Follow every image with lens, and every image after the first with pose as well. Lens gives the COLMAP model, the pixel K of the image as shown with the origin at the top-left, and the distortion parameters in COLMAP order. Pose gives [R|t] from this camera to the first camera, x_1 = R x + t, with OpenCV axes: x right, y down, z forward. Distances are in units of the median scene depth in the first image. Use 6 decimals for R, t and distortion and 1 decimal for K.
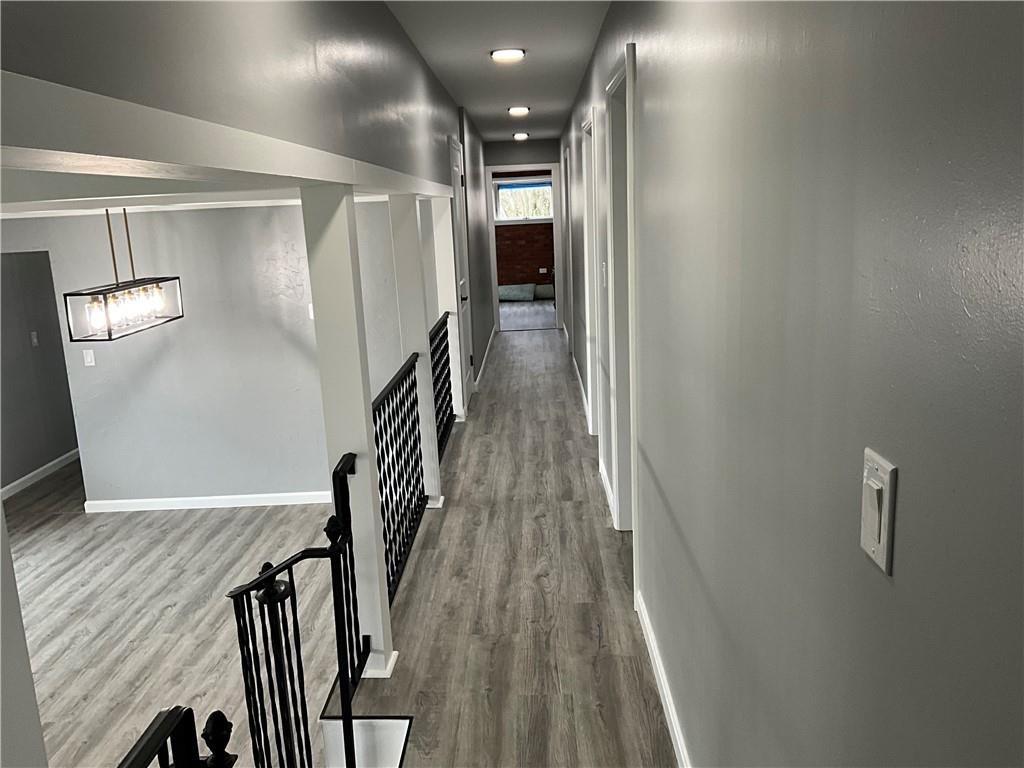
lens RADIAL K [[842.6, 0, 512.0], [0, 842.6, 384.0], [0, 0, 1]] dist [0.007245, 0.004422]
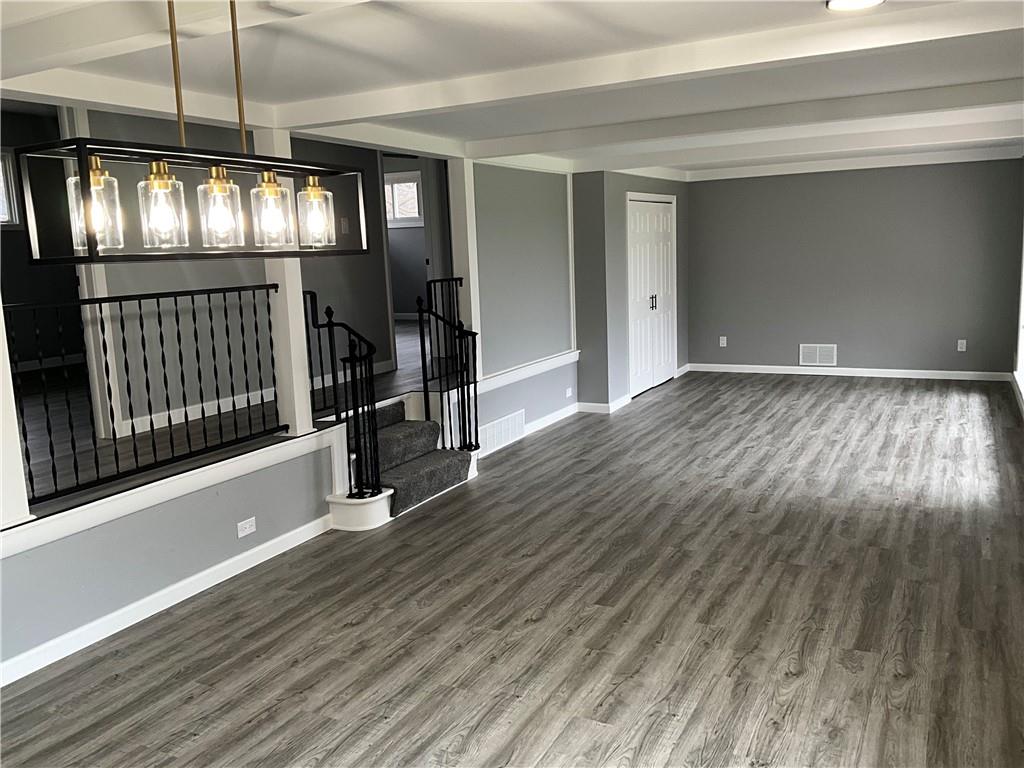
lens RADIAL K [[846.8, 0, 512.1], [0, 846.8, 372.6], [0, 0, 1]] dist [0.116271, -0.247580]
pose [[-0.890331, 0.015703, 0.455043, -0.888466], [0.174627, 0.934755, 0.309415, -0.132824], [-0.420495, 0.354945, -0.834984, 1.497321]]
